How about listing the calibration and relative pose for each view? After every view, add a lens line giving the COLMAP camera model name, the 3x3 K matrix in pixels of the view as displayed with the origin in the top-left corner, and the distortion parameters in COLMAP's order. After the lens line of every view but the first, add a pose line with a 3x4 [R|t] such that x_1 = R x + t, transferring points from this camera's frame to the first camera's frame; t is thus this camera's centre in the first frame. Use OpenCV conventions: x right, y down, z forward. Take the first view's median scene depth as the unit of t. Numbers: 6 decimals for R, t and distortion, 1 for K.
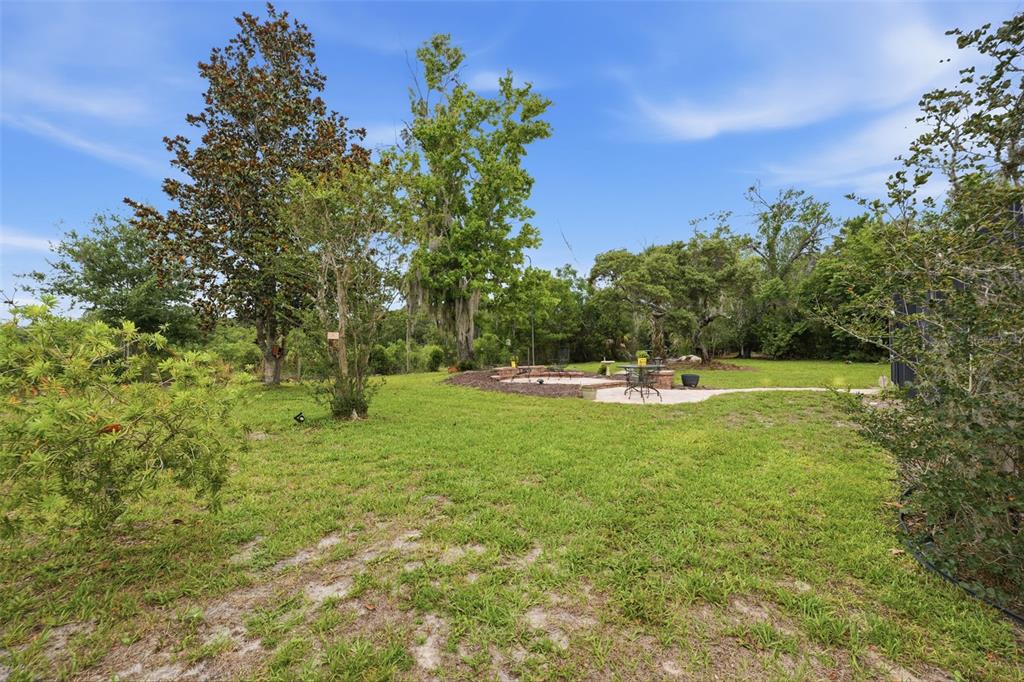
lens RADIAL K [[417.0, 0, 512.2], [0, 417.0, 342.4], [0, 0, 1]] dist [0.000656, 0.000131]
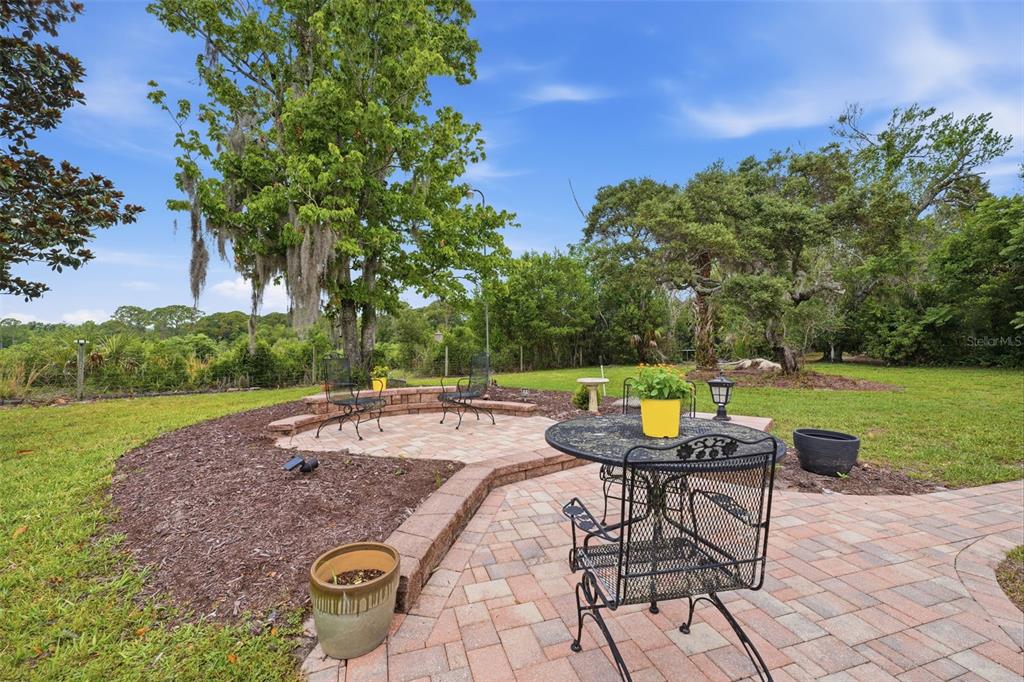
lens RADIAL K [[417.0, 0, 512.2], [0, 417.0, 342.4], [0, 0, 1]] dist [0.000656, 0.000131]
pose [[0.996368, 0.001434, -0.085137, 0.100873], [-0.001034, 0.999988, 0.004740, 0.002978], [0.085142, -0.004635, 0.996358, 0.310349]]
